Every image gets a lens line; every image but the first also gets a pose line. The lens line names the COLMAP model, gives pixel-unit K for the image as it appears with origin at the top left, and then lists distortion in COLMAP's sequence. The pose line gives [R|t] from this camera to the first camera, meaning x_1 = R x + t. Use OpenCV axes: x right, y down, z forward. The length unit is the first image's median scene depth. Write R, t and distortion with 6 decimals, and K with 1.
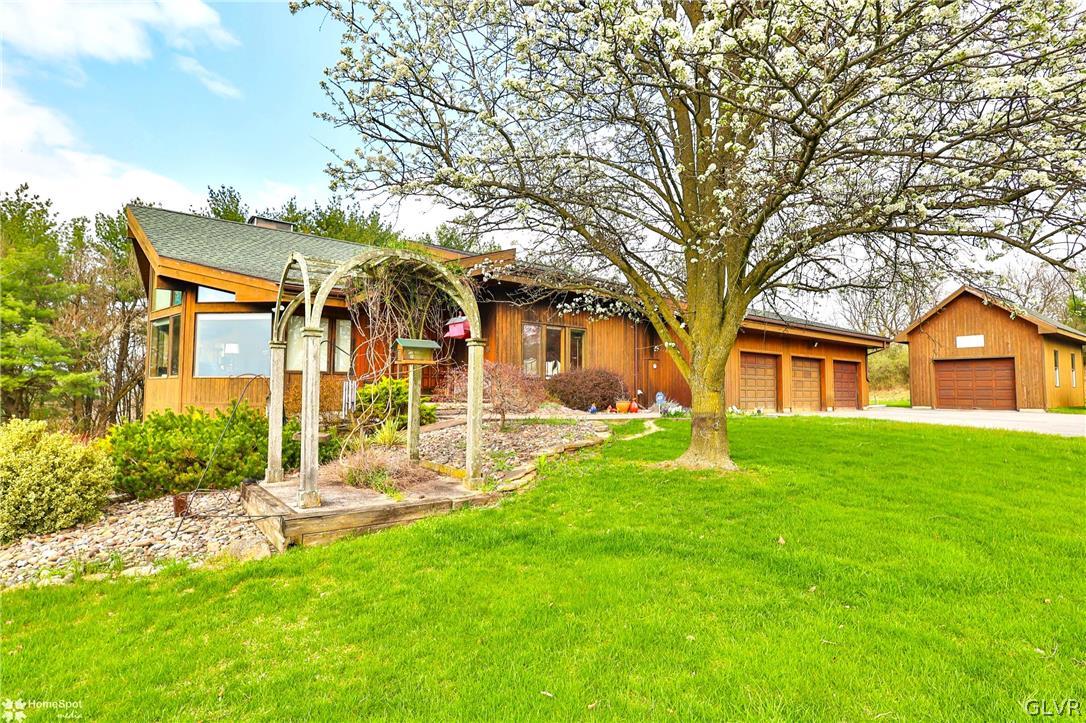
lens RADIAL K [[535.6, 0, 538.9], [0, 535.6, 358.9], [0, 0, 1]] dist [0.001598, 0.000395]
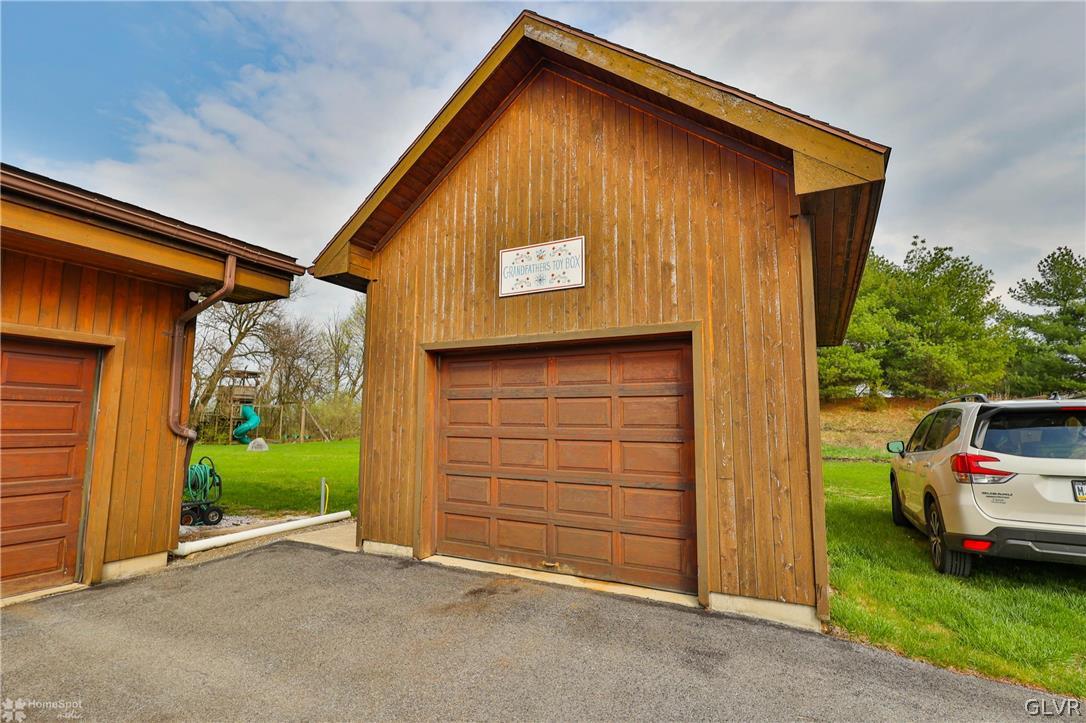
lens RADIAL K [[535.6, 0, 538.7], [0, 535.6, 365.1], [0, 0, 1]] dist [0.001598, 0.000395]
pose [[0.900498, 0.054229, 0.431467, 0.727536], [-0.031357, 0.997708, -0.059955, 0.023373], [-0.433729, 0.040460, 0.900134, 0.820555]]
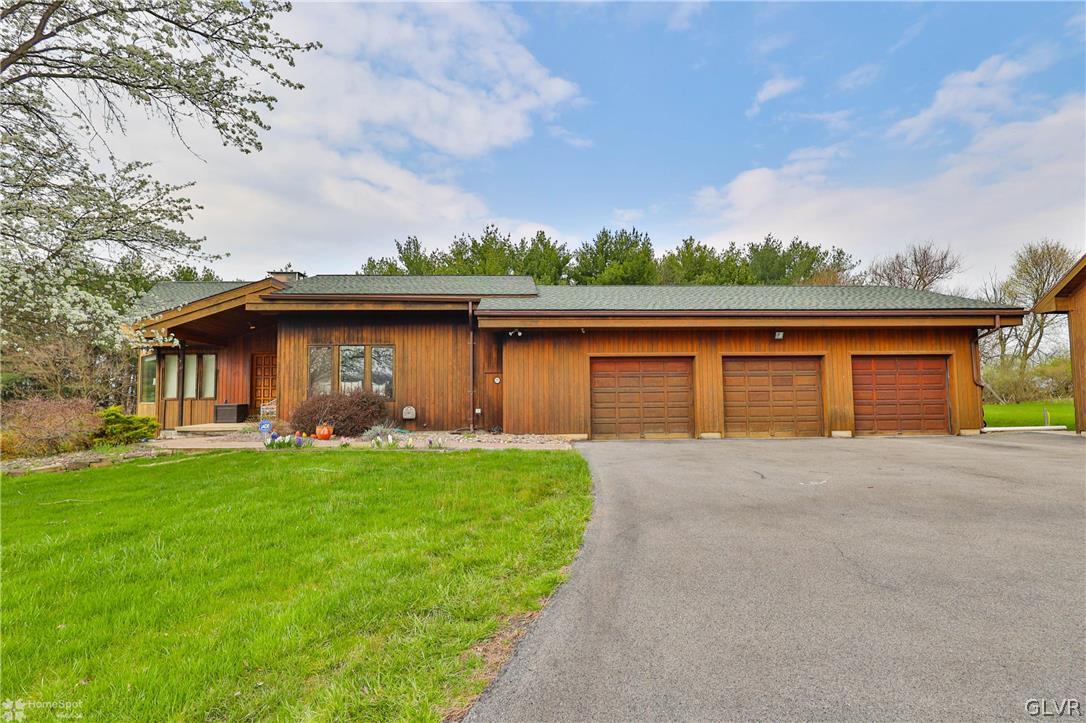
lens RADIAL K [[535.6, 0, 540.3], [0, 535.6, 368.8], [0, 0, 1]] dist [0.001598, 0.000395]
pose [[0.820772, -0.047245, -0.569298, 0.619609], [0.050464, 0.998675, -0.010124, 0.005960], [0.569022, -0.020420, 0.822069, 0.275109]]
